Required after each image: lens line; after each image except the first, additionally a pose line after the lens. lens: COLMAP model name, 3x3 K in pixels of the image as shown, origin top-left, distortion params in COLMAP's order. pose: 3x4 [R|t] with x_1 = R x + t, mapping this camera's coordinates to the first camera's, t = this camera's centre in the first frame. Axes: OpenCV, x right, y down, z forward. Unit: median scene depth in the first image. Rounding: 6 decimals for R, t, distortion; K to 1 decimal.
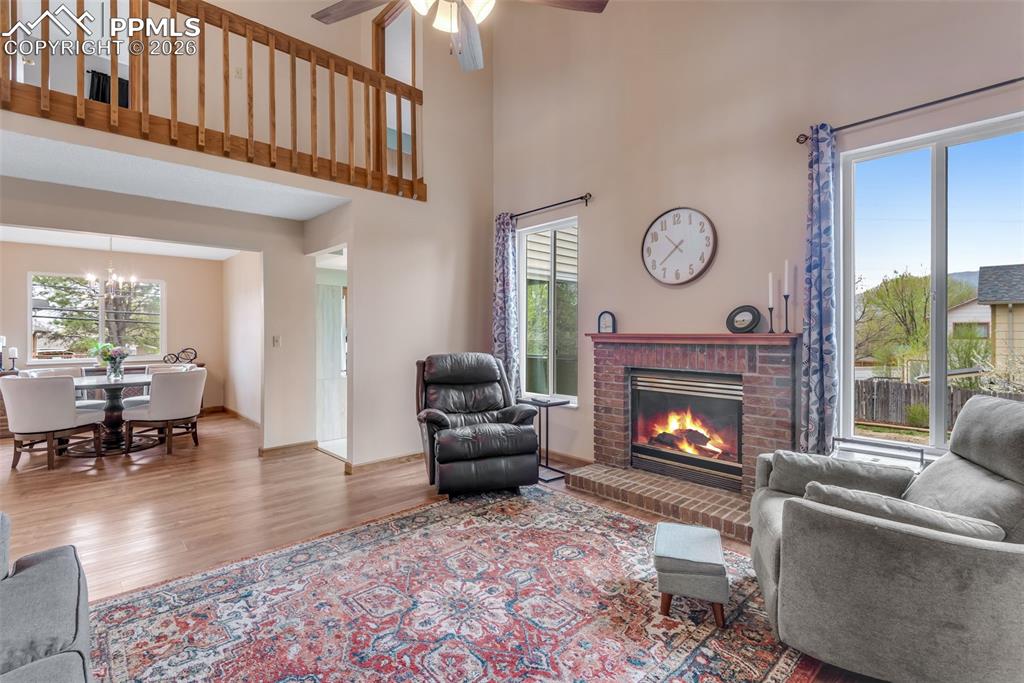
lens RADIAL K [[469.8, 0, 514.5], [0, 469.8, 337.9], [0, 0, 1]] dist [0.016947, -0.010314]
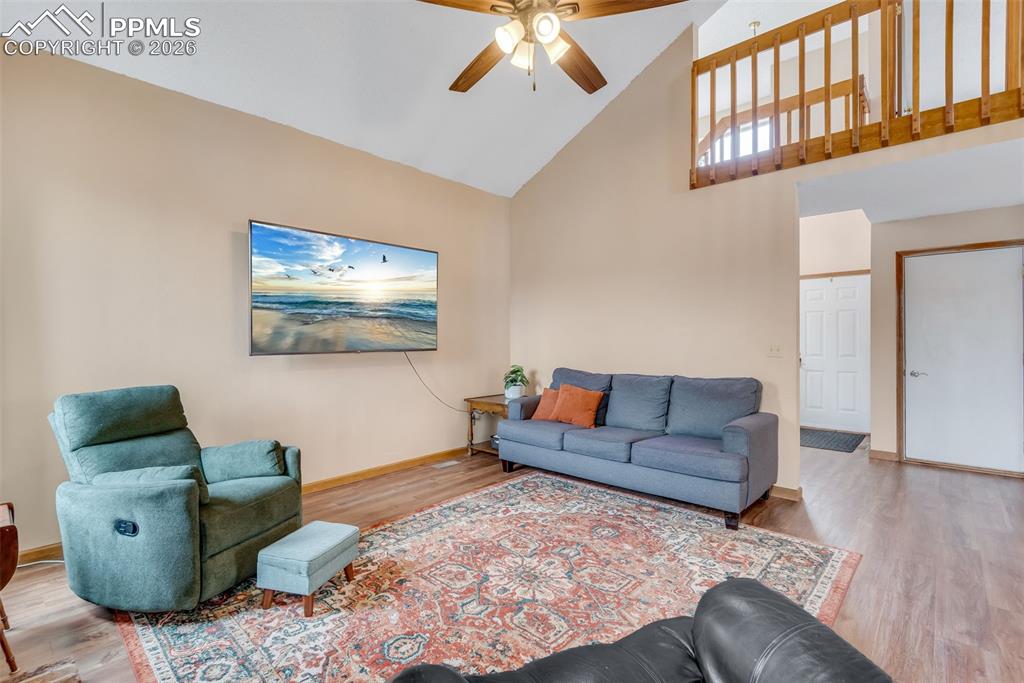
lens RADIAL K [[467.4, 0, 508.5], [0, 467.4, 340.0], [0, 0, 1]] dist [0.009558, -0.002238]
pose [[-0.998165, 0.004436, -0.060384, -0.001004], [0.003128, 0.999759, 0.021732, -0.020380], [0.060466, 0.021503, -0.997939, 1.786452]]
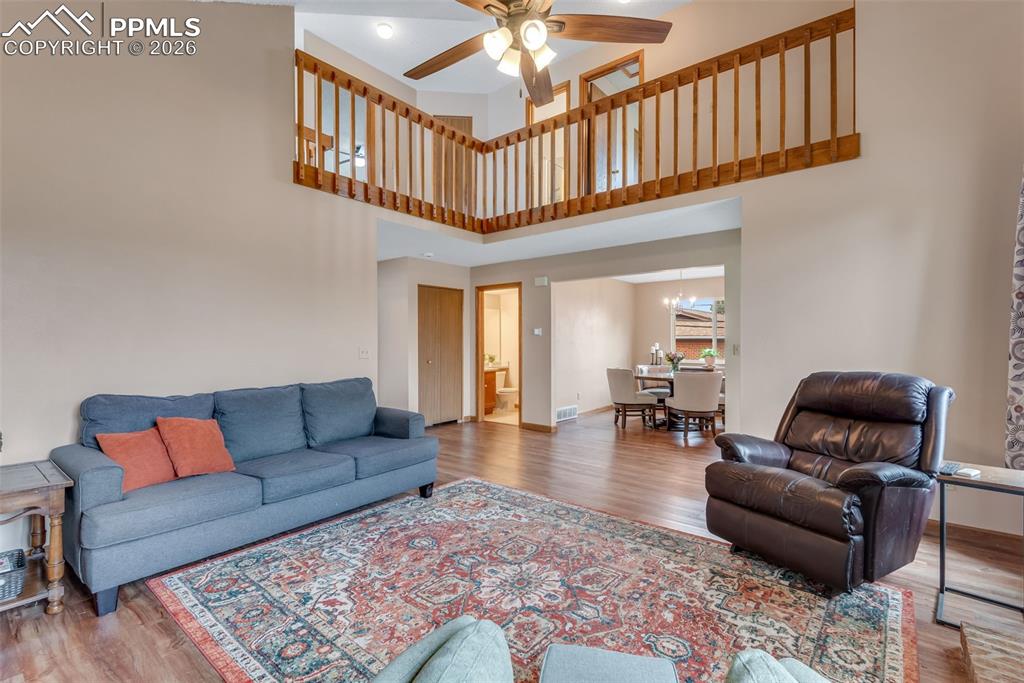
lens RADIAL K [[467.4, 0, 494.8], [0, 467.4, 334.3], [0, 0, 1]] dist [0.009558, -0.002238]
pose [[0.113876, -0.011970, -0.993423, 0.837382], [-0.016110, 0.999774, -0.013893, -0.004603], [0.993364, 0.017586, 0.113657, 0.680458]]
